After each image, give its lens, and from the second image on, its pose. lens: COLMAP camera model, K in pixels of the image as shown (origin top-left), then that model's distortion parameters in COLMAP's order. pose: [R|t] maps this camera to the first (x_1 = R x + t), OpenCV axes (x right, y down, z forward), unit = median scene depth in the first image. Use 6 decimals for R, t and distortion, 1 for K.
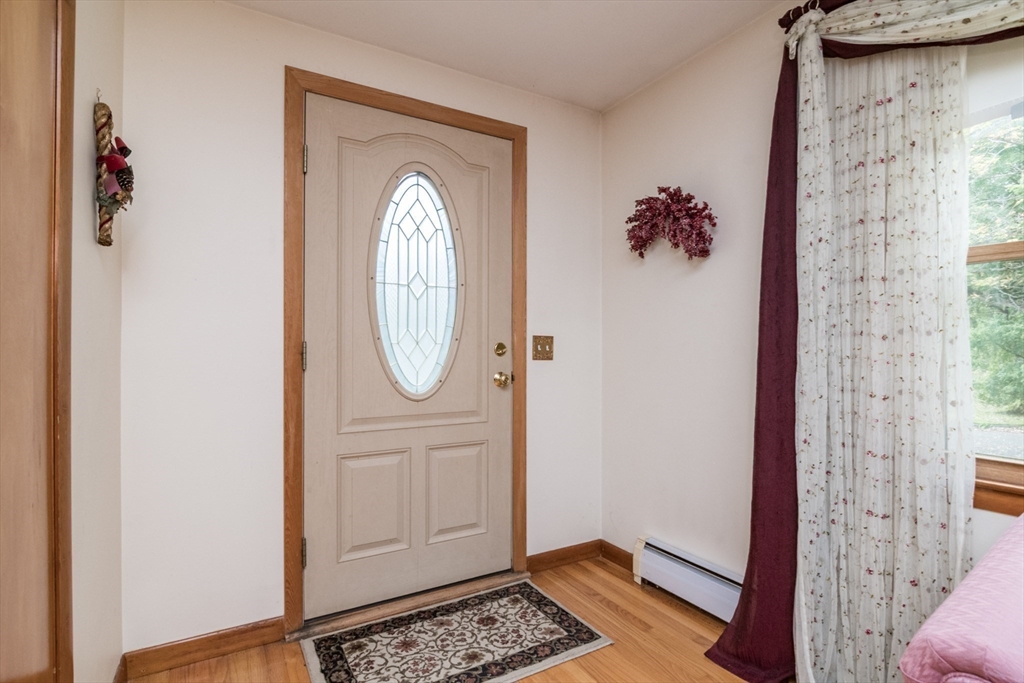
lens RADIAL K [[499.4, 0, 506.9], [0, 499.4, 348.6], [0, 0, 1]] dist [0.001443, -0.011317]
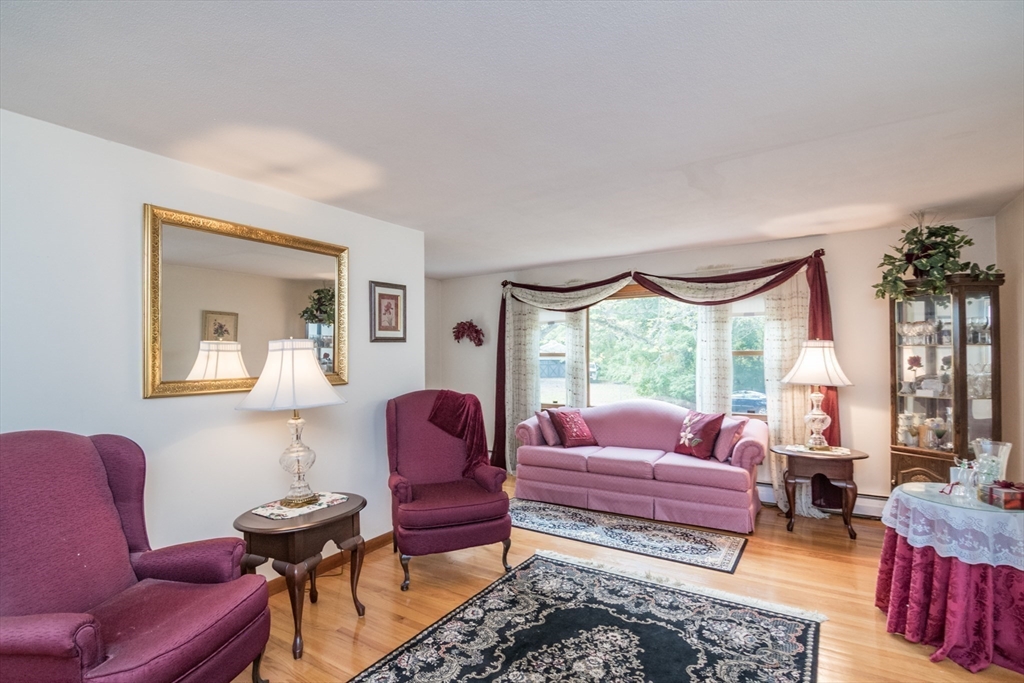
lens RADIAL K [[499.4, 0, 506.9], [0, 499.4, 348.6], [0, 0, 1]] dist [0.001443, -0.011317]
pose [[0.892256, 0.003993, 0.451512, -1.083639], [0.003207, 0.999880, -0.015181, -0.157949], [-0.451518, 0.014993, 0.892136, -2.320432]]
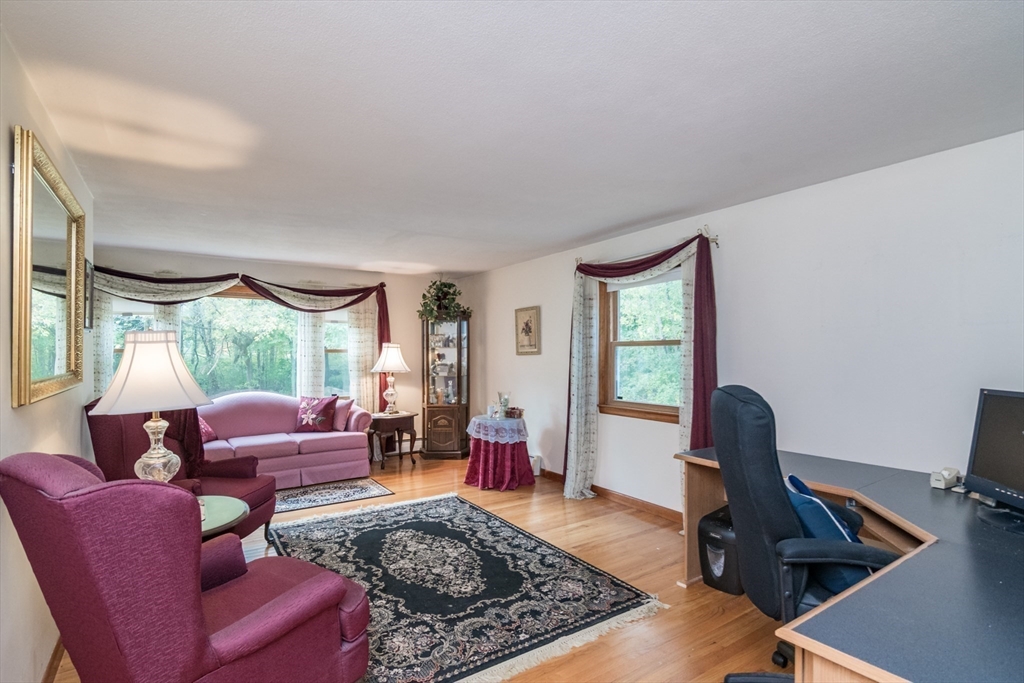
lens RADIAL K [[500.7, 0, 505.8], [0, 500.7, 349.5], [0, 0, 1]] dist [0.018994, -0.038449]
pose [[-0.056282, 0.008319, 0.998380, -2.492704], [0.000153, 0.999965, -0.008324, -0.148376], [-0.998415, -0.000316, -0.056281, -1.451275]]
